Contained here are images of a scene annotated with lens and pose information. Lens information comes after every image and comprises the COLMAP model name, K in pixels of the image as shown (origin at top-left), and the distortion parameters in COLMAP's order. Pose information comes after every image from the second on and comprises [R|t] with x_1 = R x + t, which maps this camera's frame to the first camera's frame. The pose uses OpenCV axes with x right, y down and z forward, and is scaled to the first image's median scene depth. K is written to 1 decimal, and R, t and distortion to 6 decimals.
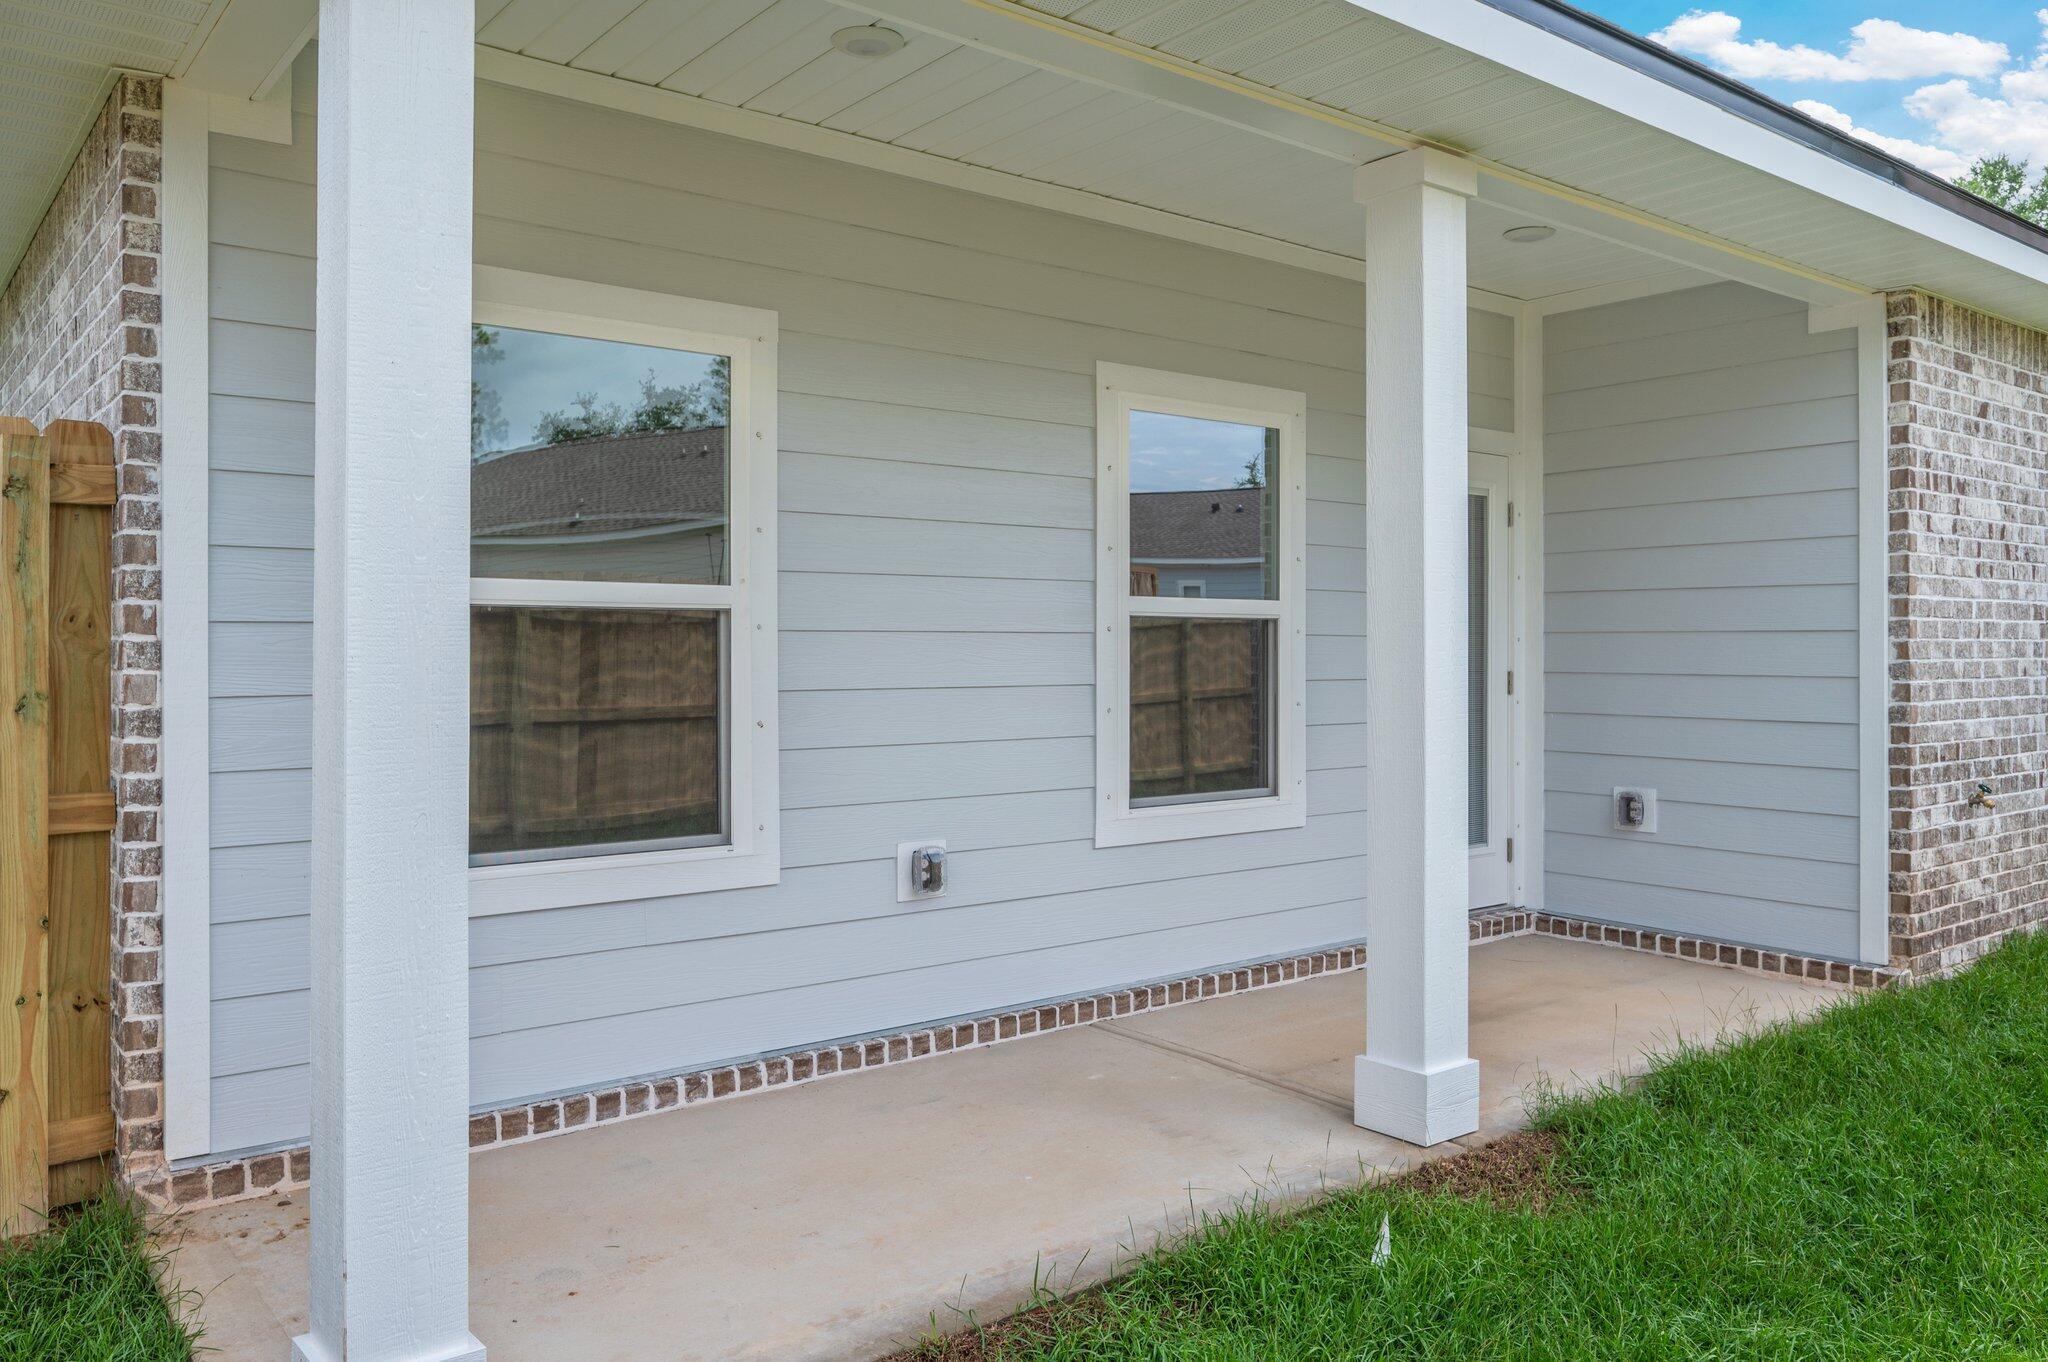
lens RADIAL K [[1531.5, 0, 1014.4], [0, 1531.5, 647.4], [0, 0, 1]] dist [-0.009951, 0.002869]
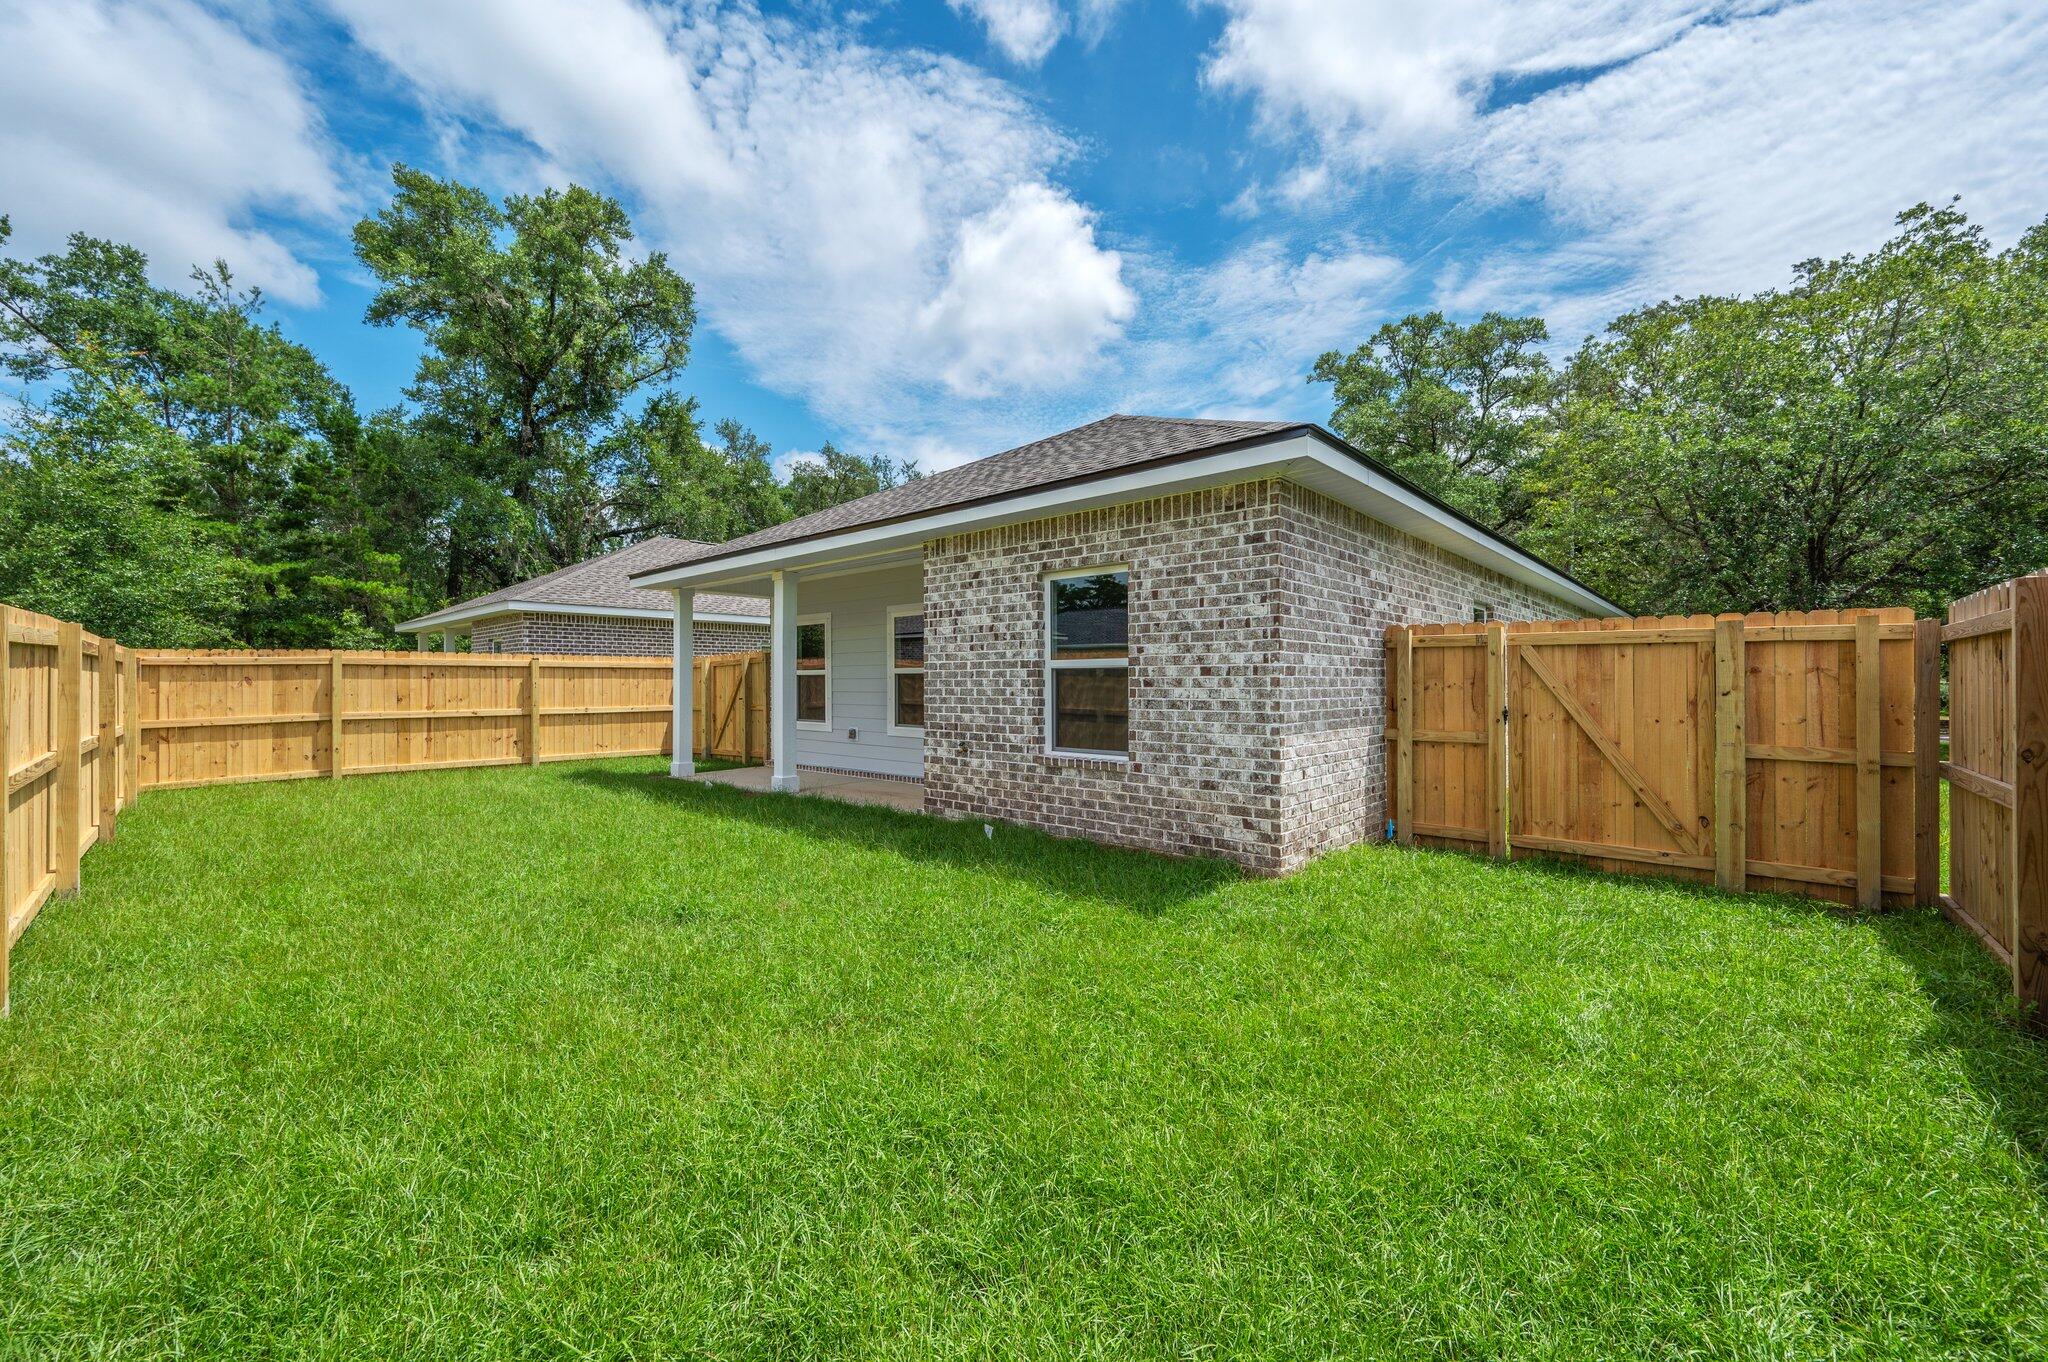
lens RADIAL K [[817.0, 0, 1025.5], [0, 817.0, 679.8], [0, 0, 1]] dist [0.000291, -0.000310]
pose [[0.166420, -0.002562, -0.986052, 1.944003], [0.002970, 0.999993, -0.002097, -0.000827], [0.986051, -0.002579, 0.166426, 0.932996]]
